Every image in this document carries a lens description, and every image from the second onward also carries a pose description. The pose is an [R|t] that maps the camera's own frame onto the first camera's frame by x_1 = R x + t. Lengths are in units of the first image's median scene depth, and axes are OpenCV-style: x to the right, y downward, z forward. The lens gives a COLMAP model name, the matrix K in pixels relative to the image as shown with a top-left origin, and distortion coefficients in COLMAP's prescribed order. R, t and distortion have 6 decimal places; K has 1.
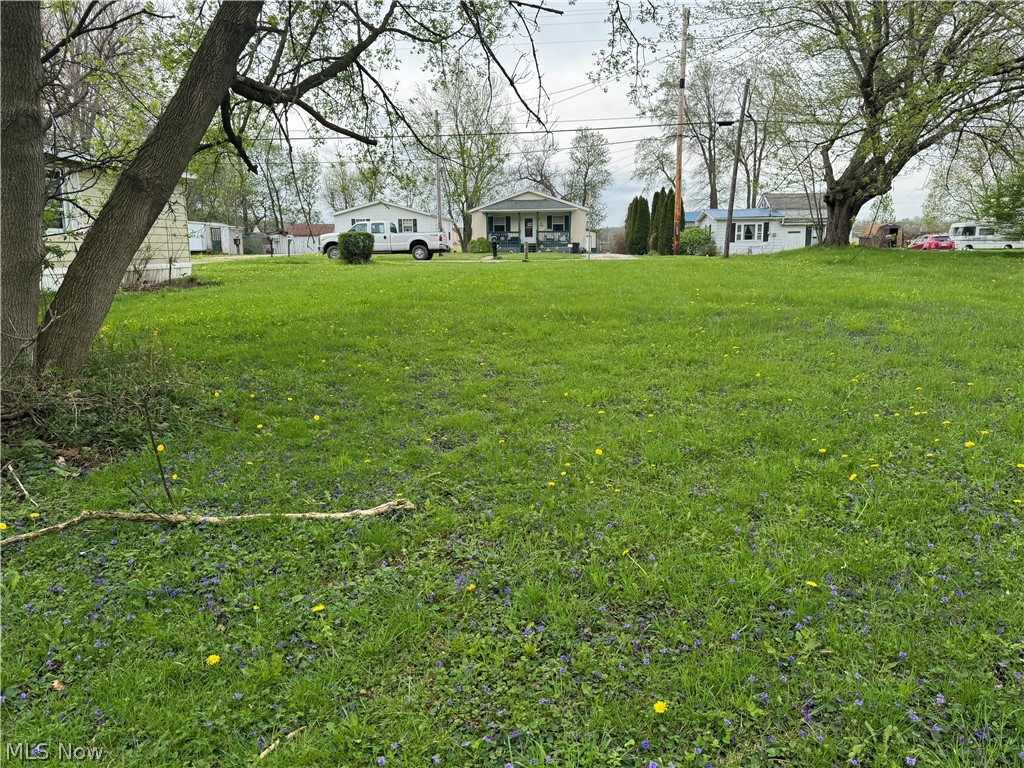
lens RADIAL K [[751.0, 0, 504.1], [0, 751.0, 394.4], [0, 0, 1]] dist [0.099862, -0.162686]
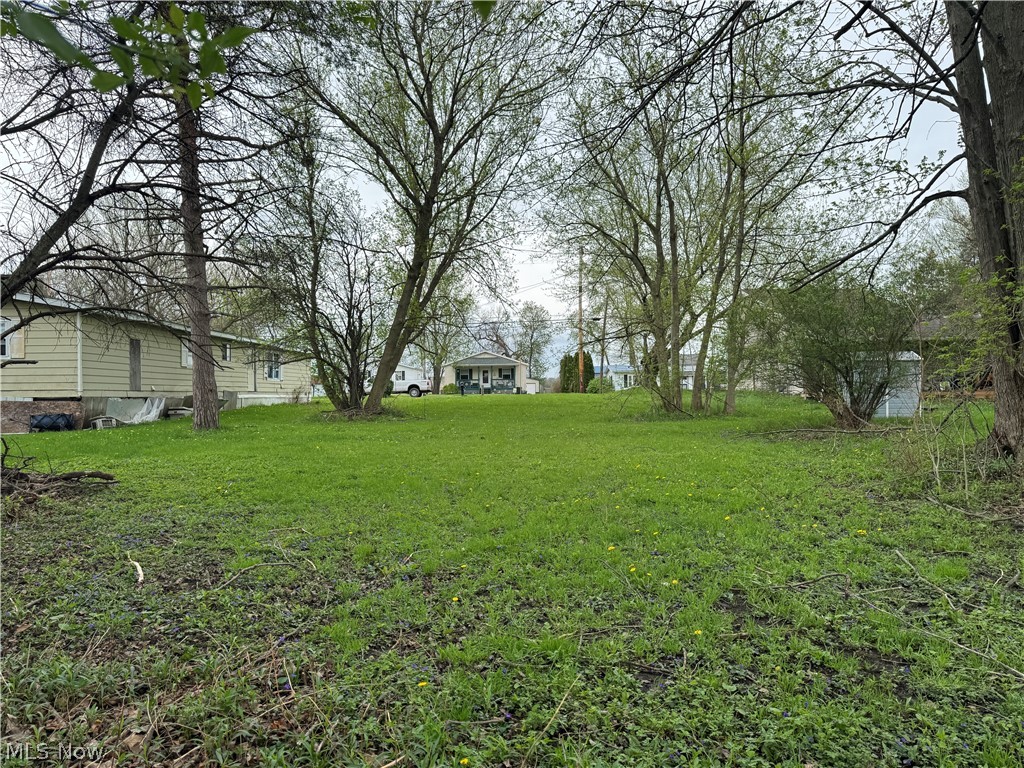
lens RADIAL K [[752.7, 0, 511.6], [0, 752.7, 381.7], [0, 0, 1]] dist [0.075275, -0.090937]
pose [[0.998100, 0.001145, 0.061607, -0.022377], [0.011757, 0.977919, -0.208654, 0.365996], [-0.060485, 0.208982, 0.976047, -1.670209]]
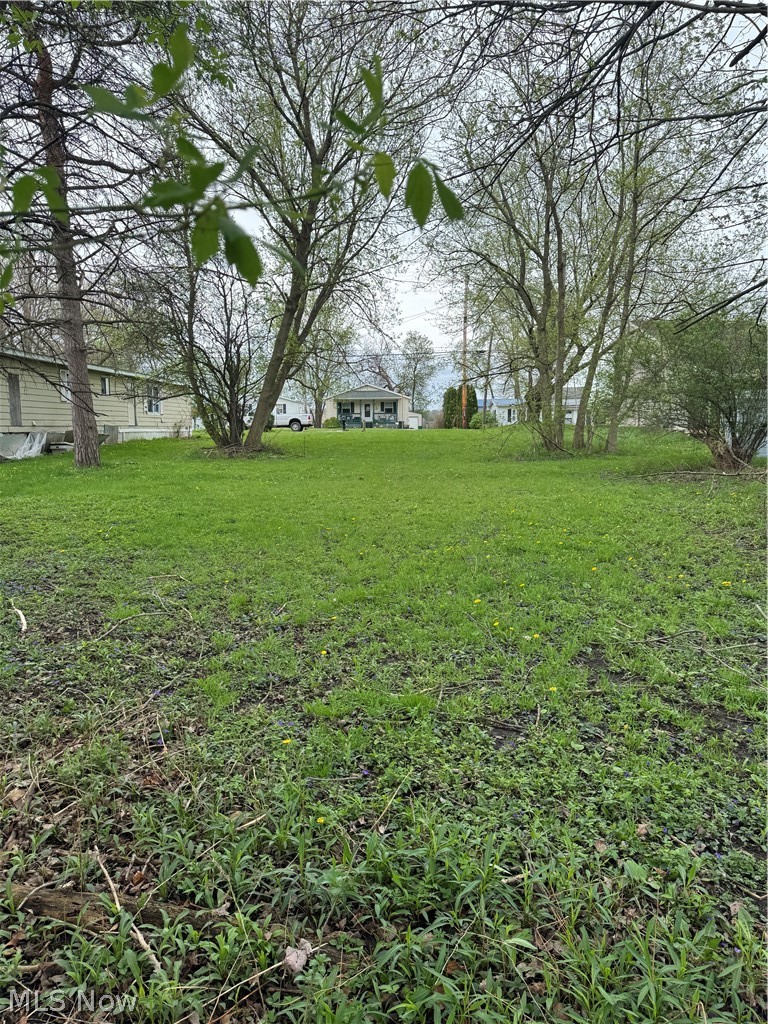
lens RADIAL K [[751.0, 0, 384.0], [0, 751.0, 512.0], [0, 0, 1]] dist [0.099862, -0.162686]
pose [[0.998865, -0.000881, 0.047624, -0.012821], [0.004692, 0.996788, -0.079952, 0.348587], [-0.047401, 0.080085, 0.995660, -1.676695]]
